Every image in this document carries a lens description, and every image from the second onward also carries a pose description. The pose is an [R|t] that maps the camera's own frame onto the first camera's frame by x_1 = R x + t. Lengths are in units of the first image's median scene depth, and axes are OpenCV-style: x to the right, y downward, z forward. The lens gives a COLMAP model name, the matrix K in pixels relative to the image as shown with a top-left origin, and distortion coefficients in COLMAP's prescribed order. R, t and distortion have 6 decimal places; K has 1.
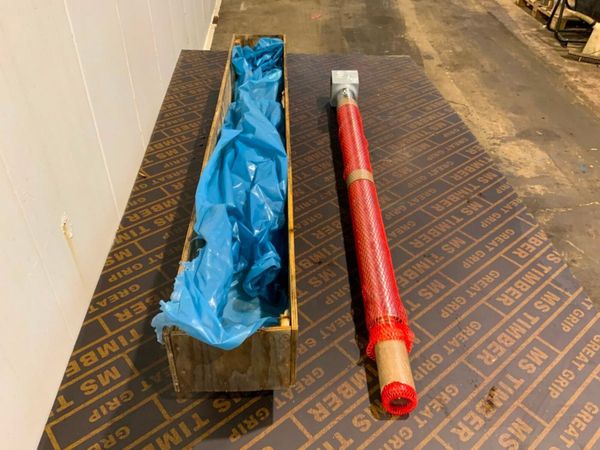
lens RADIAL K [[494.8, 0, 302.4], [0, 494.8, 224.6], [0, 0, 1]] dist [0.091233, -0.181183]
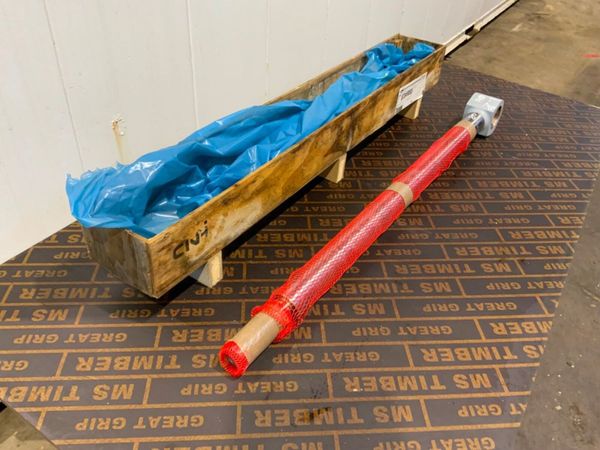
lens RADIAL K [[494.8, 0, 302.3], [0, 494.8, 225.5], [0, 0, 1]] dist [0.091233, -0.181183]
pose [[0.804691, 0.389864, -0.447749, 0.559452], [-0.395412, 0.914502, 0.085644, -0.053038], [0.442857, 0.108129, 0.890048, 0.067659]]
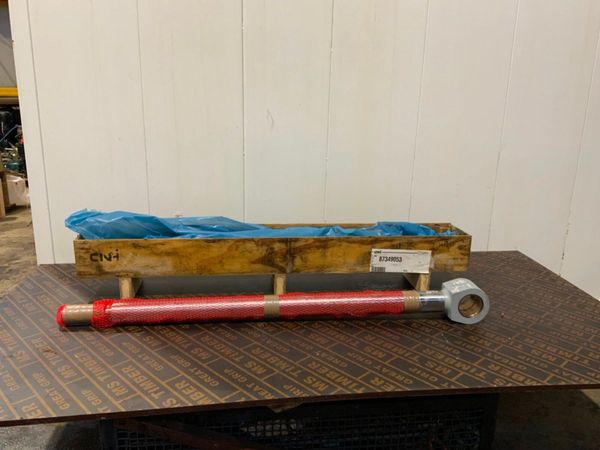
lens RADIAL K [[494.8, 0, 301.9], [0, 494.8, 226.4], [0, 0, 1]] dist [0.091233, -0.181183]
pose [[0.072508, 0.242116, -0.967534, 1.604775], [-0.621860, 0.769411, 0.145935, -0.584666], [0.779765, 0.591089, 0.206351, 0.913389]]
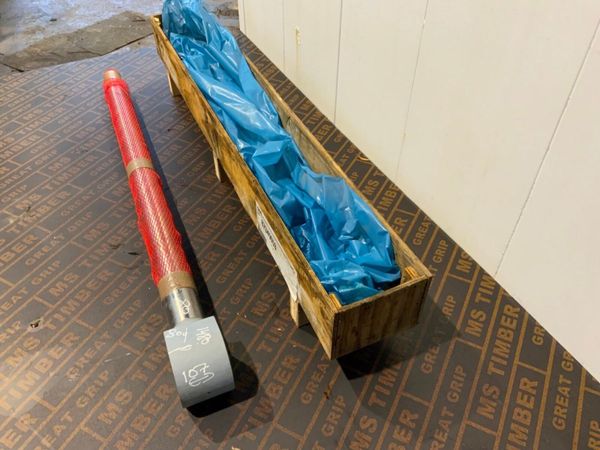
lens RADIAL K [[494.8, 0, 300.8], [0, 494.8, 225.5], [0, 0, 1]] dist [0.091233, -0.181183]
pose [[-0.926401, 0.242135, -0.288361, 0.177998], [-0.243131, 0.200115, 0.949127, -1.423348], [0.287522, 0.949381, -0.126516, 1.722963]]
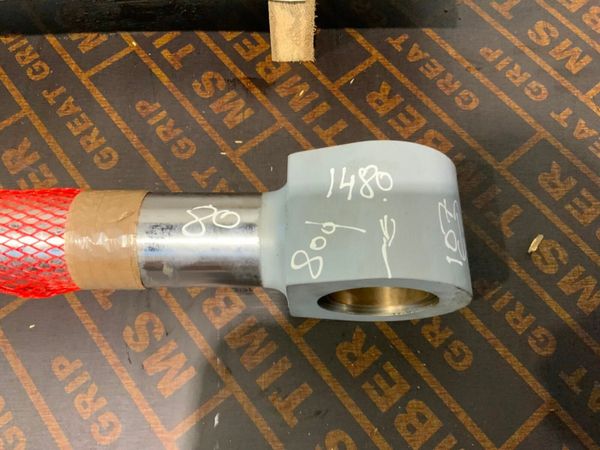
lens RADIAL K [[494.8, 0, 304.4], [0, 494.8, 226.4], [0, 0, 1]] dist [0.091233, -0.181183]
pose [[-0.018725, 0.925552, -0.378158, 0.274170], [-0.606293, 0.290238, 0.740386, -0.727981], [0.795021, 0.243138, 0.555721, 1.554236]]
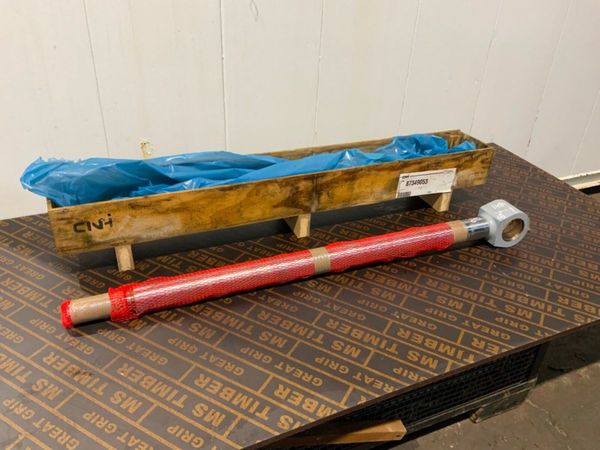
lens RADIAL K [[494.8, 0, 300.4], [0, 494.8, 227.1], [0, 0, 1]] dist [0.091233, -0.181183]
pose [[0.348259, 0.482546, -0.803657, 1.178415], [-0.597968, 0.774602, 0.205975, -0.427264], [0.721907, 0.408829, 0.558309, 0.482655]]
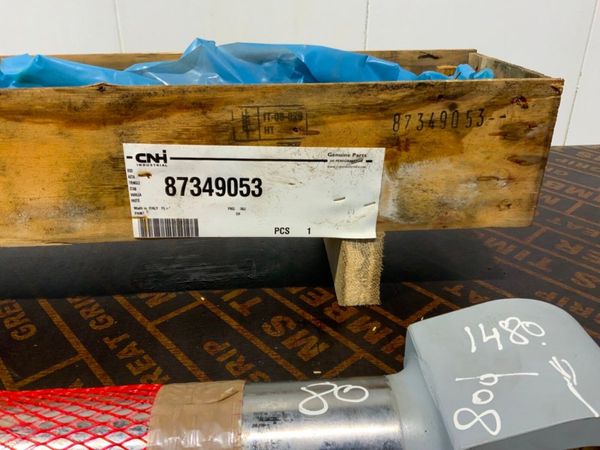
lens RADIAL K [[494.8, 0, 303.7], [0, 494.8, 224.5], [0, 0, 1]] dist [0.091233, -0.181183]
pose [[0.036767, 0.431163, -0.901525, 0.348876], [-0.603875, 0.728379, 0.323727, -0.593498], [0.796231, 0.532506, 0.287149, 1.548194]]
